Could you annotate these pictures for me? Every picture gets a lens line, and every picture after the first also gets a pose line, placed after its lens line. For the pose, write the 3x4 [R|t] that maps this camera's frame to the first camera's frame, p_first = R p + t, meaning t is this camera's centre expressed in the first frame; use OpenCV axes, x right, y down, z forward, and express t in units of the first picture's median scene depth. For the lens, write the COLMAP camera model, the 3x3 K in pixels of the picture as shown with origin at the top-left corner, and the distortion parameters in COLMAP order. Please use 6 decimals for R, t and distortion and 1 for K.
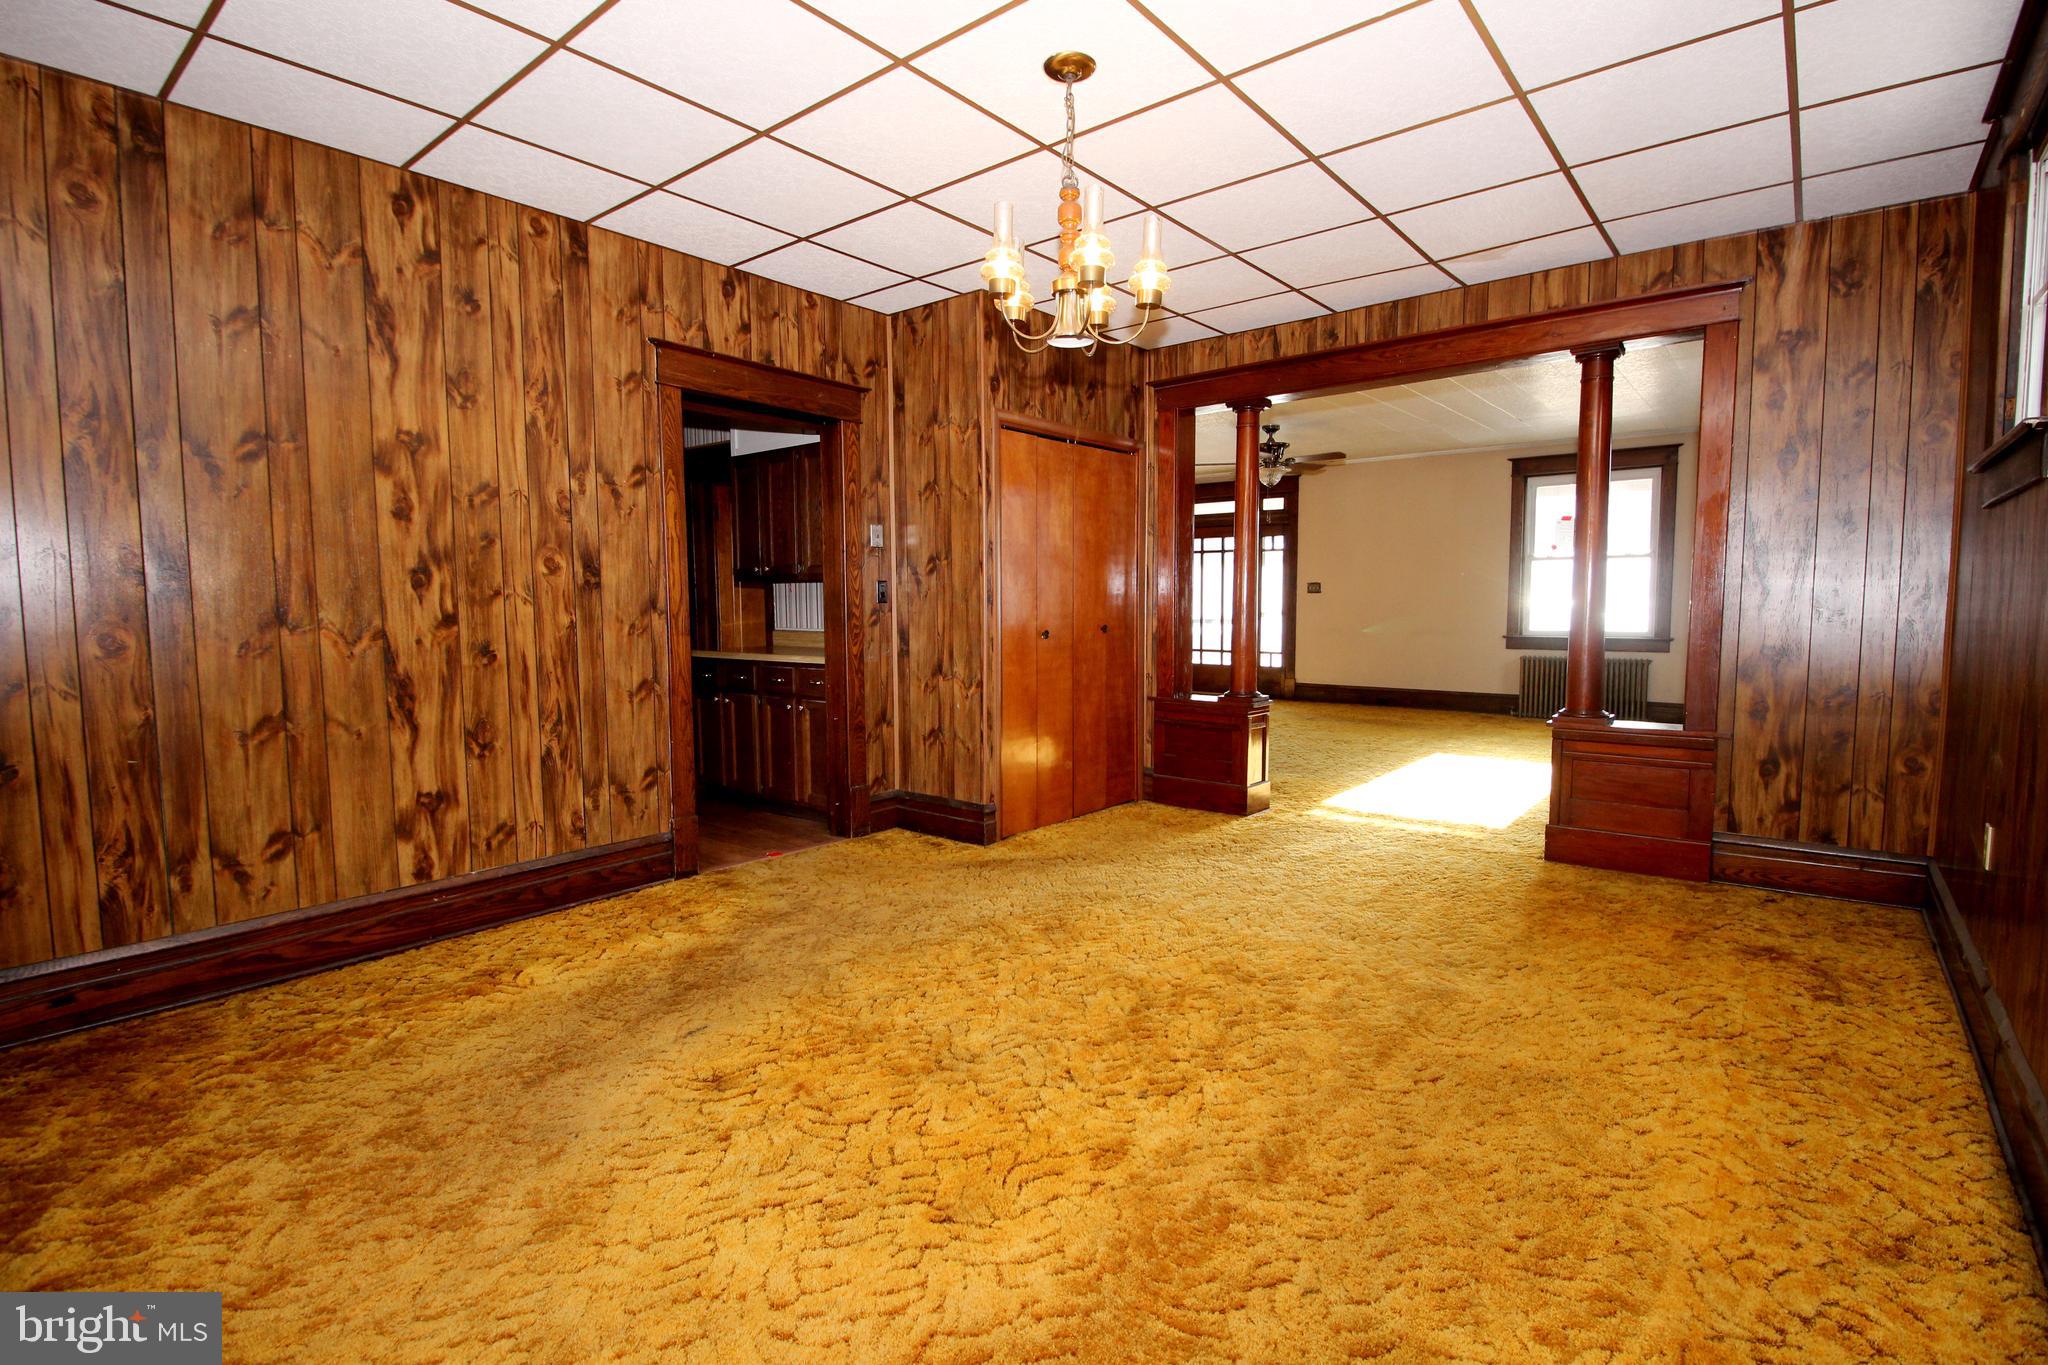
lens RADIAL K [[947.6, 0, 1032.7], [0, 947.6, 679.1], [0, 0, 1]] dist [-0.004236, -0.004789]
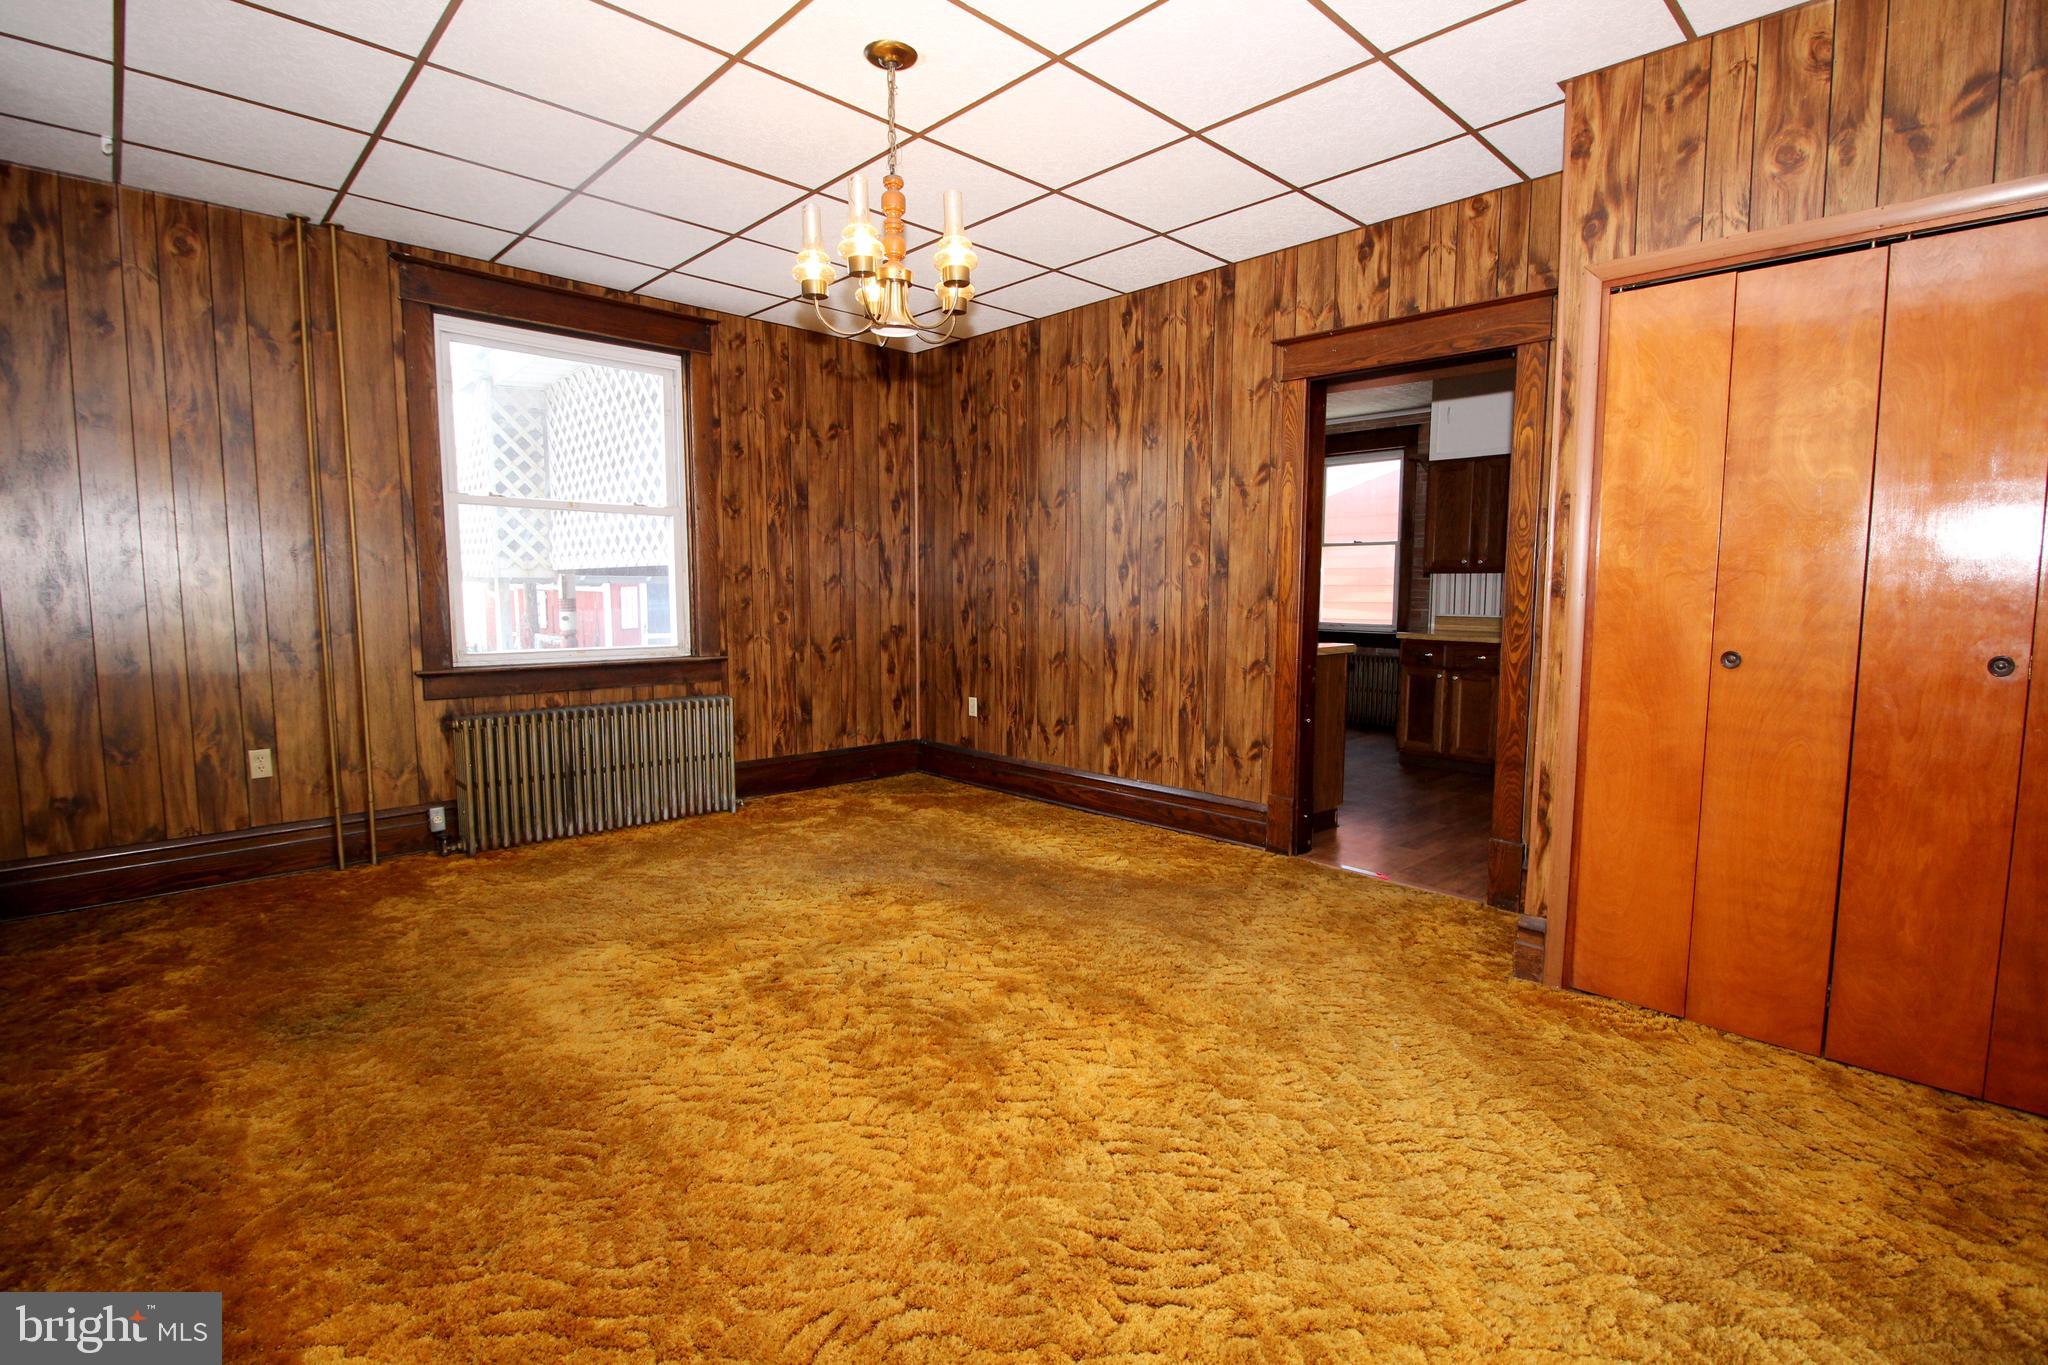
lens RADIAL K [[947.6, 0, 1032.7], [0, 947.6, 679.1], [0, 0, 1]] dist [-0.004236, -0.004789]
pose [[-0.115144, 0.101990, -0.988099, 0.759987], [-0.083261, 0.990224, 0.111912, -0.084701], [0.989853, 0.095156, -0.105527, 0.925094]]
